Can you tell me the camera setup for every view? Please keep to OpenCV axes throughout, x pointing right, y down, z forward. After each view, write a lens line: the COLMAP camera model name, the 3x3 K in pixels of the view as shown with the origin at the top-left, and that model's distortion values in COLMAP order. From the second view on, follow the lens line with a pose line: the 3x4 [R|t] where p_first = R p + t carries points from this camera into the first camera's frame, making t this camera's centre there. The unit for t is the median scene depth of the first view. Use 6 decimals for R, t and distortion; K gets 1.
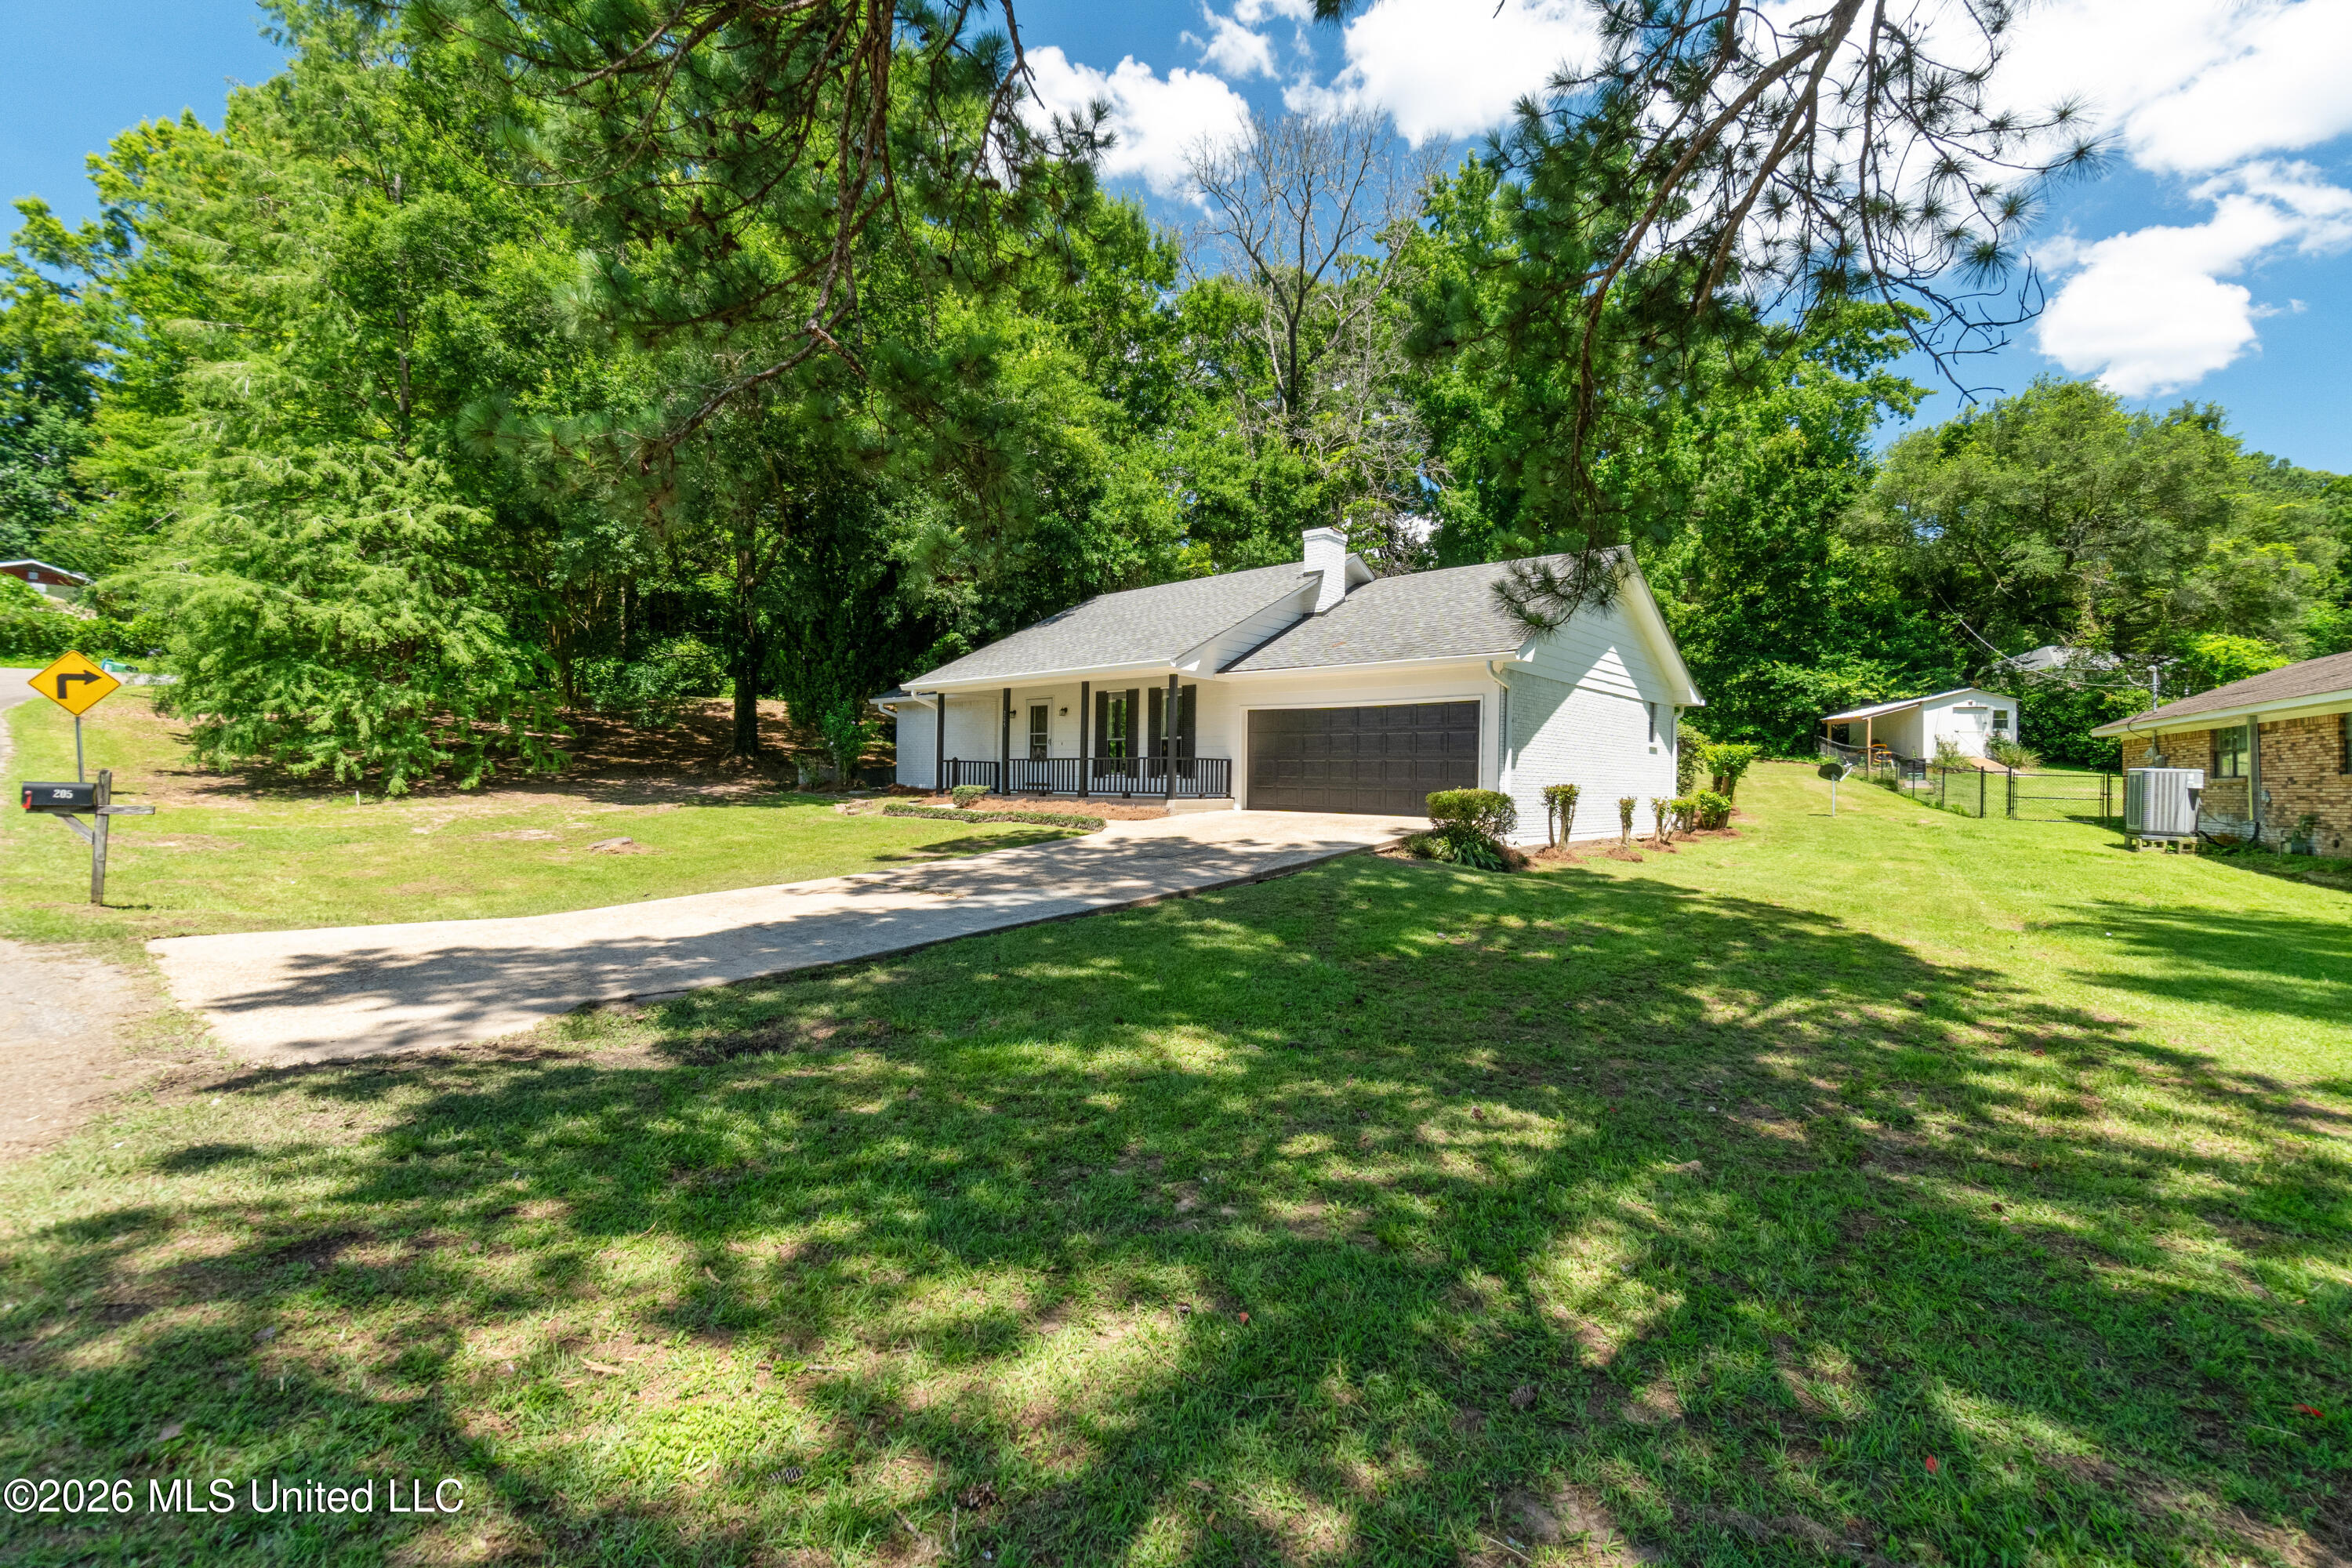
lens RADIAL K [[1018.2, 0, 1162.3], [0, 1018.2, 771.2], [0, 0, 1]] dist [-0.009889, 0.000100]
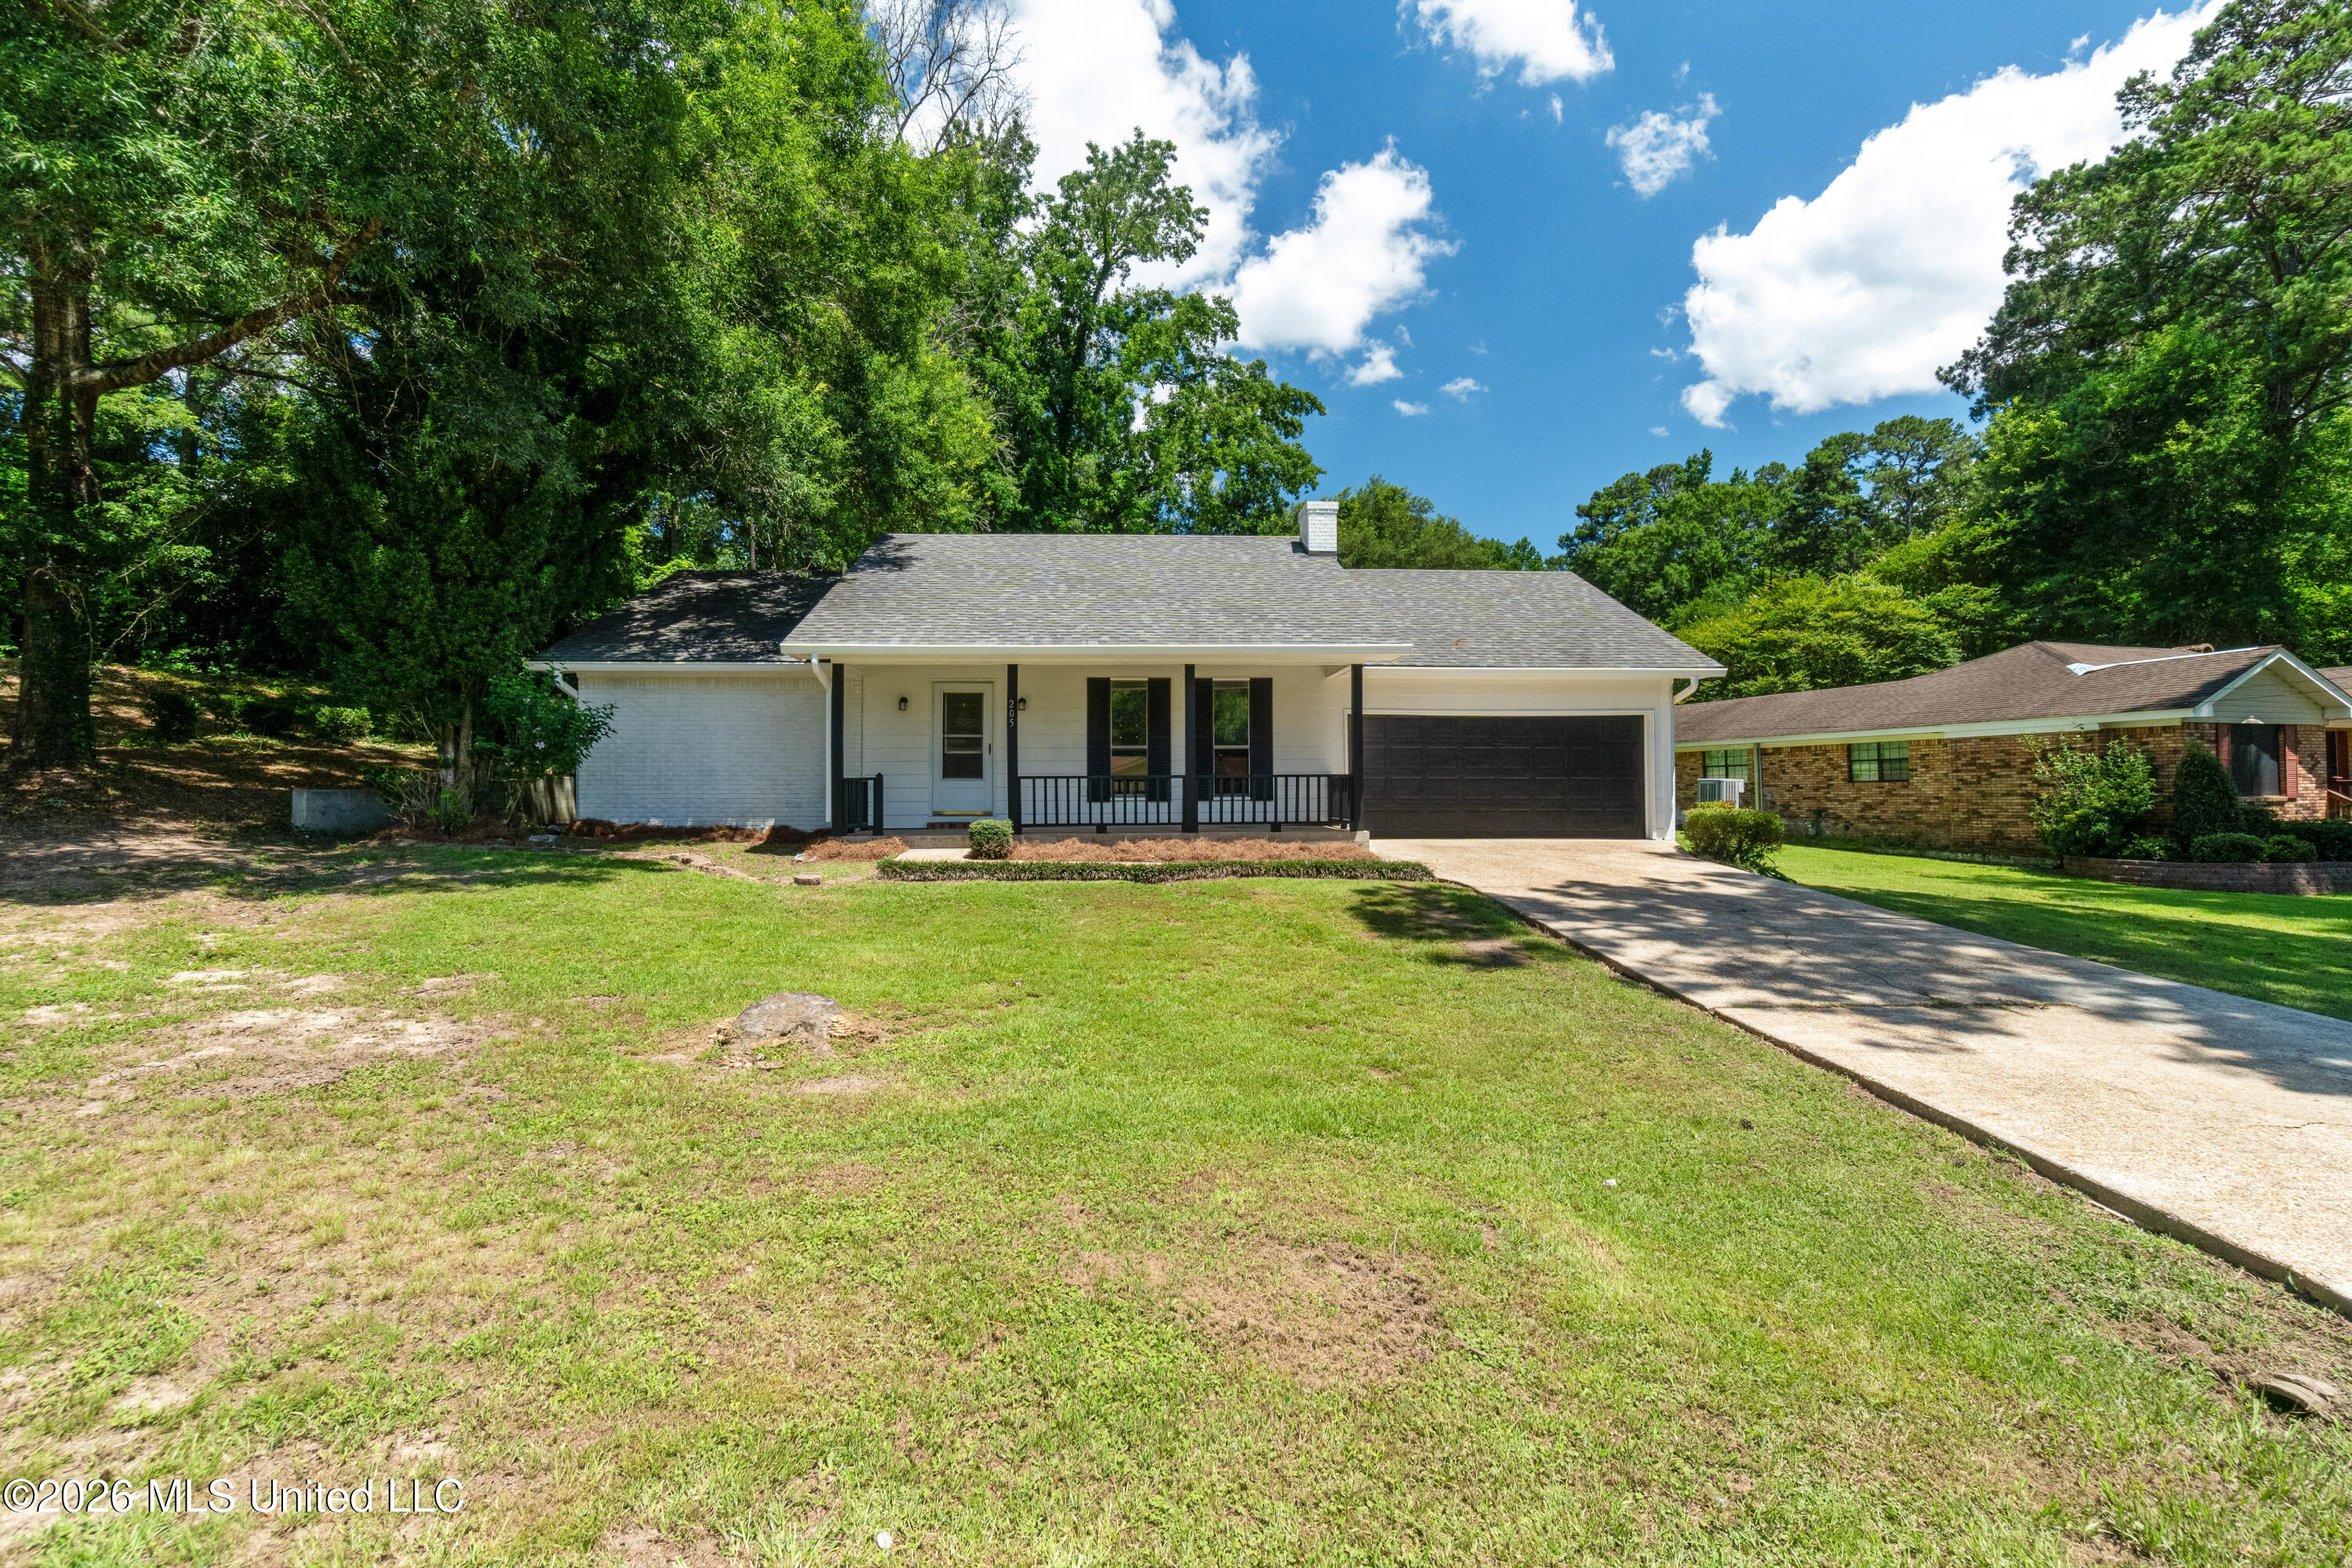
lens RADIAL K [[1018.2, 0, 1162.3], [0, 1018.2, 771.2], [0, 0, 1]] dist [-0.009889, 0.000100]
pose [[0.719112, -0.002699, 0.694889, -0.532037], [0.004851, 0.999988, -0.001136, -0.014420], [-0.694877, 0.004188, 0.719116, 0.484125]]
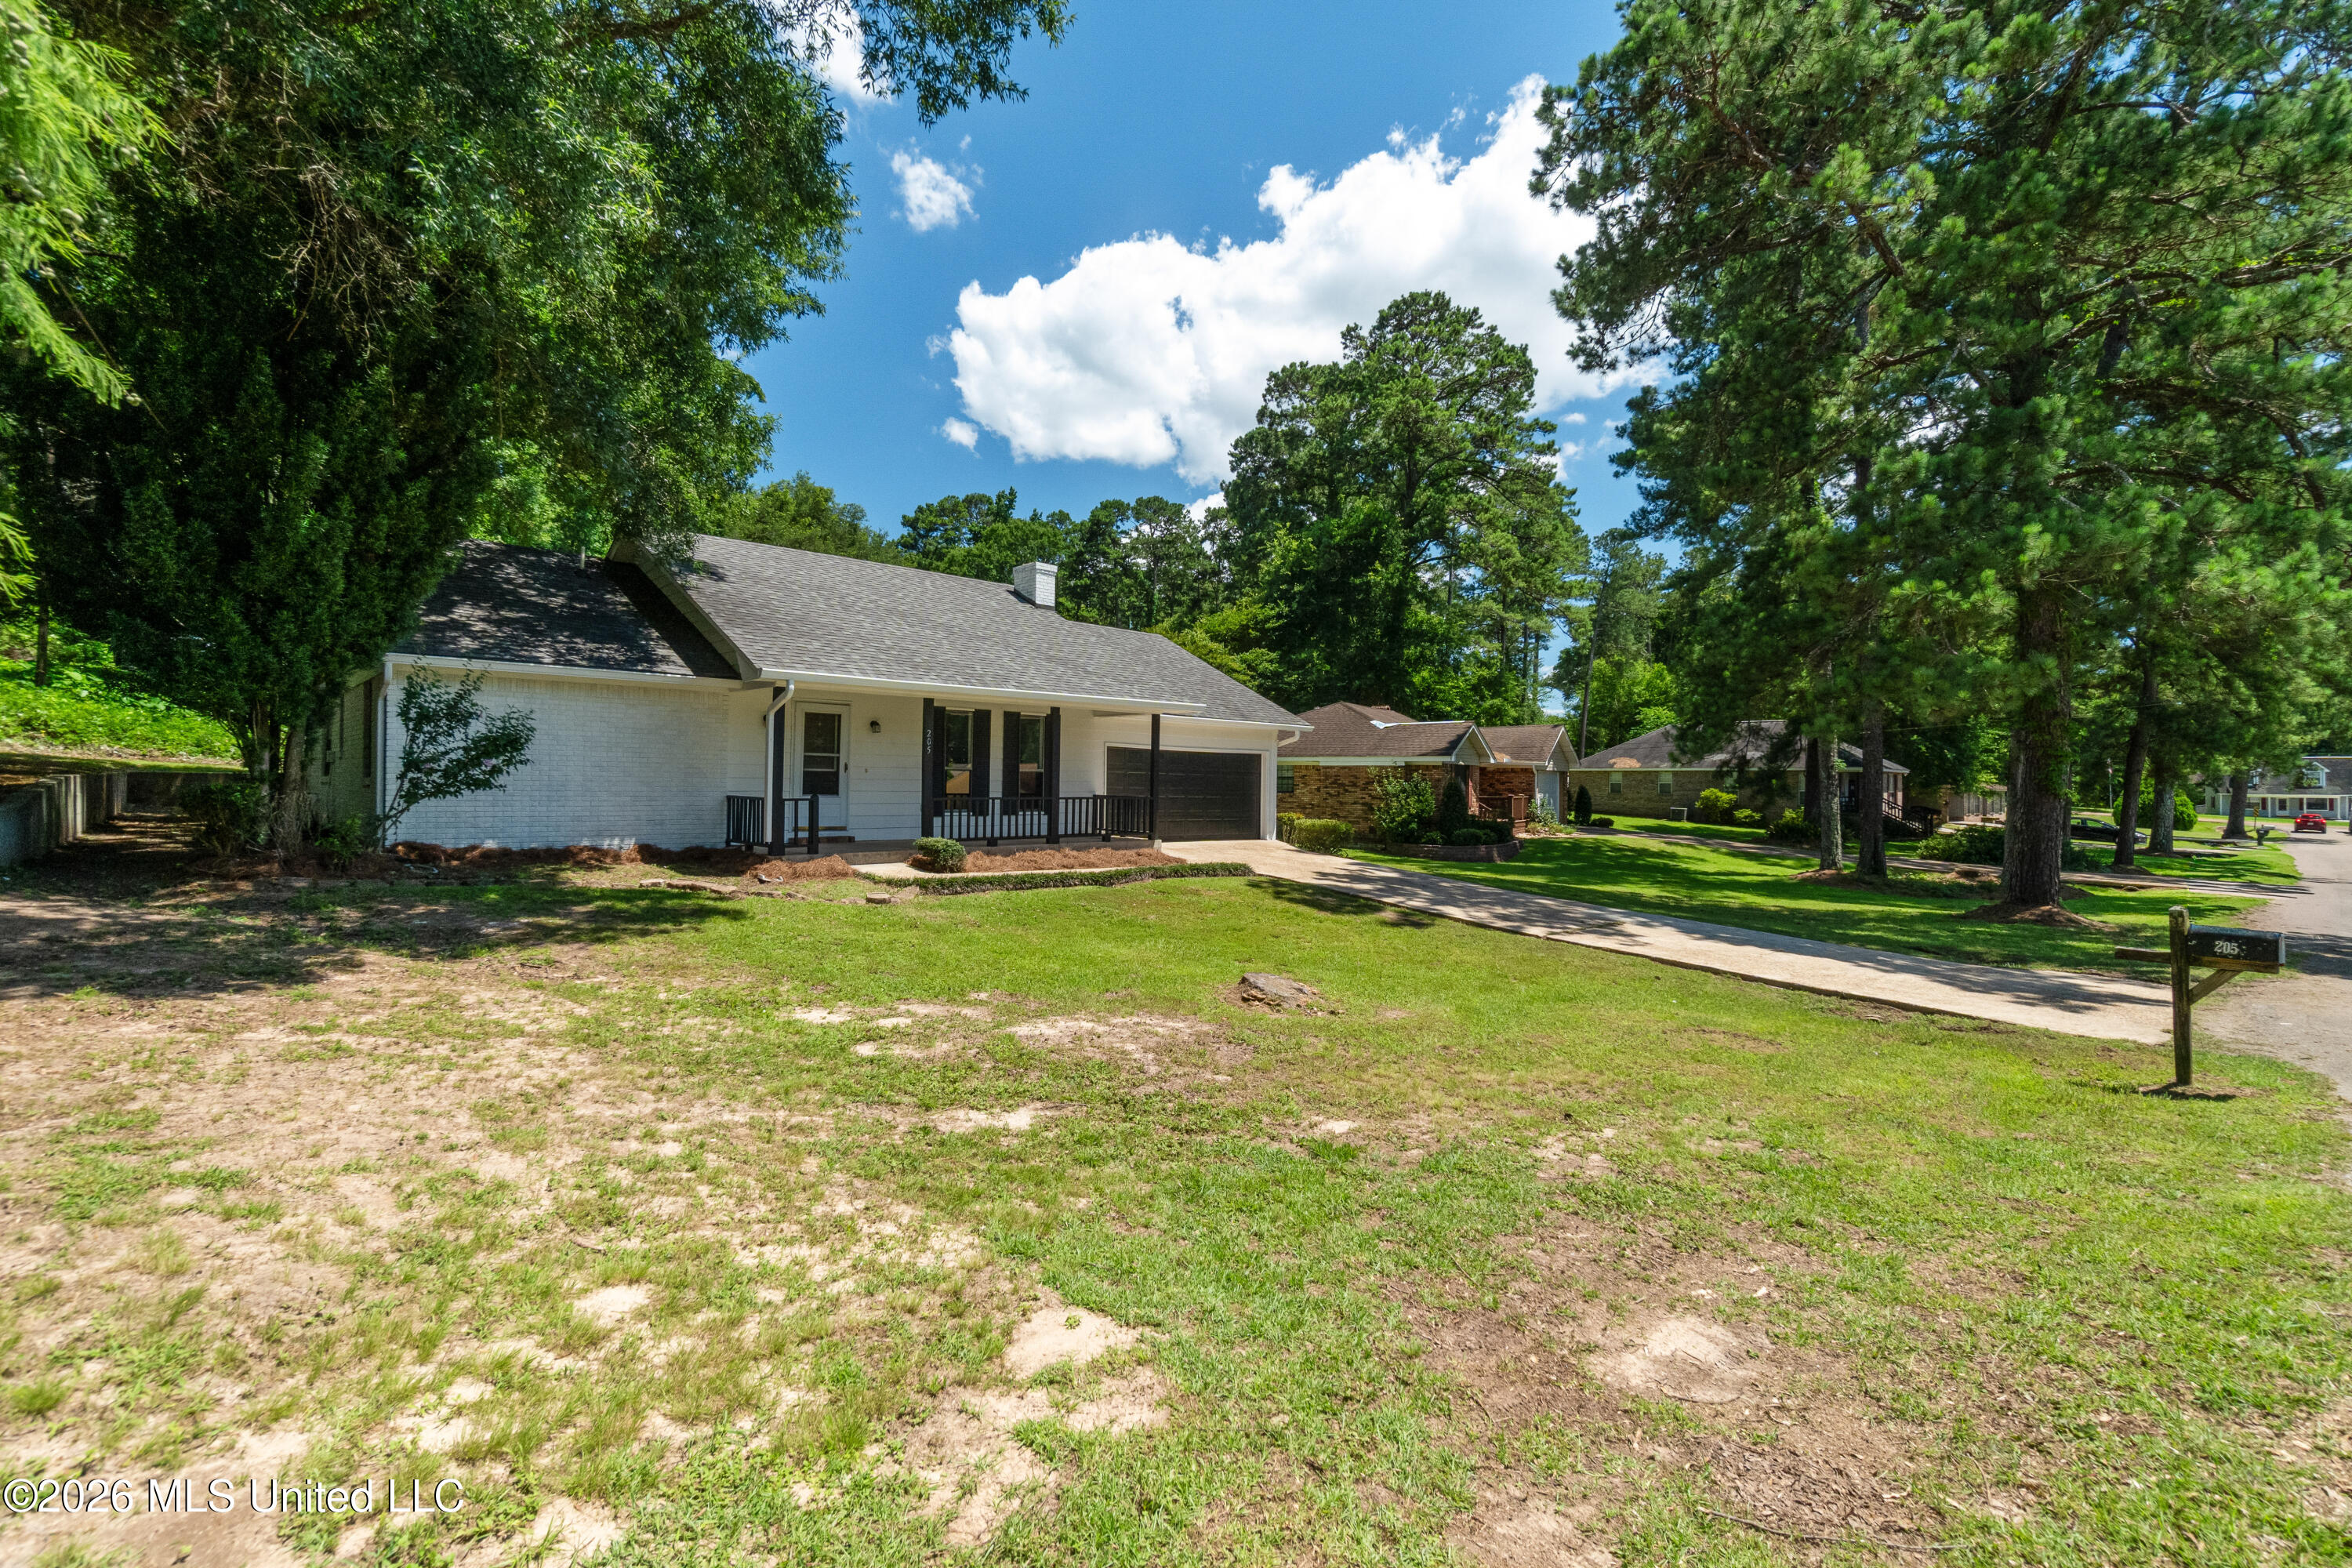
lens RADIAL K [[1018.2, 0, 1162.3], [0, 1018.2, 771.2], [0, 0, 1]] dist [-0.009889, 0.000100]
pose [[0.101478, -0.002175, 0.994835, -0.852325], [-0.027927, 0.999597, 0.005034, -0.039474], [-0.994446, -0.028294, 0.101376, 0.774613]]
